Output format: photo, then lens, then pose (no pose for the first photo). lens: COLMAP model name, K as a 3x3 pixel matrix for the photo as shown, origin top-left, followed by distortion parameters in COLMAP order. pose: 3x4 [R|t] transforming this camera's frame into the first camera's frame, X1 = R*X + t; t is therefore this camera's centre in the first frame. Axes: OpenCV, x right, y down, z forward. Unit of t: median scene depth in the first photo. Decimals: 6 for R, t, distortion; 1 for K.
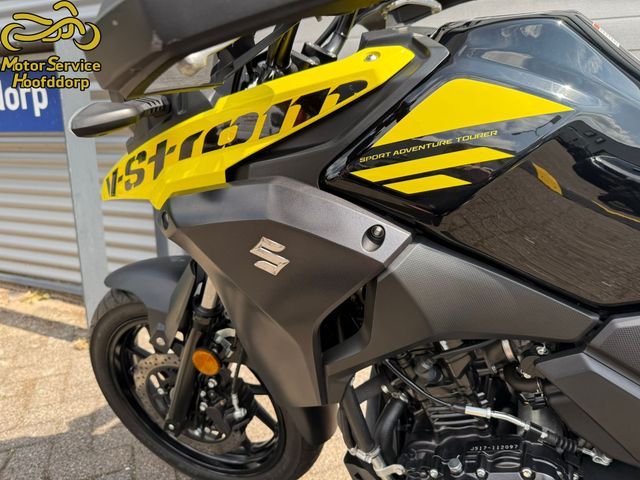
lens RADIAL K [[458.2, 0, 316.0], [0, 458.2, 239.1], [0, 0, 1]] dist [0.017148, -0.023592]
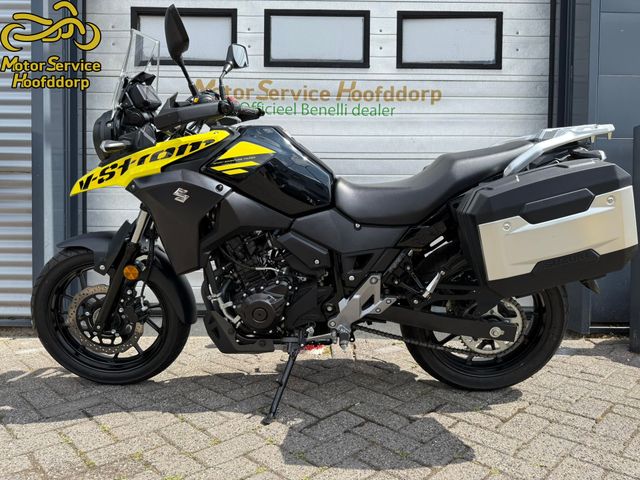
lens RADIAL K [[458.2, 0, 319.9], [0, 458.2, 241.3], [0, 0, 1]] dist [0.017148, -0.023592]
pose [[0.922195, 0.001370, 0.386724, -0.376607], [0.077950, 0.978811, -0.189350, 0.847988], [-0.378789, 0.204763, 0.902547, -1.680833]]
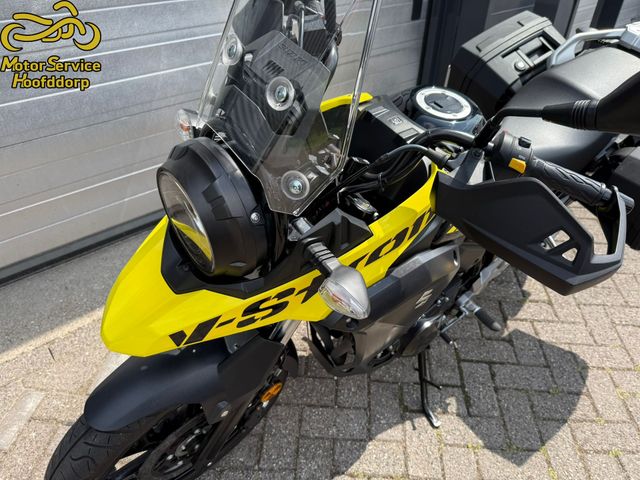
lens RADIAL K [[458.2, 0, 321.4], [0, 458.2, 238.8], [0, 0, 1]] dist [0.017148, -0.023592]
pose [[0.449379, -0.522399, 0.724678, -1.261449], [0.203894, 0.849765, 0.486134, -0.952811], [-0.869762, -0.070701, 0.488381, 0.477292]]
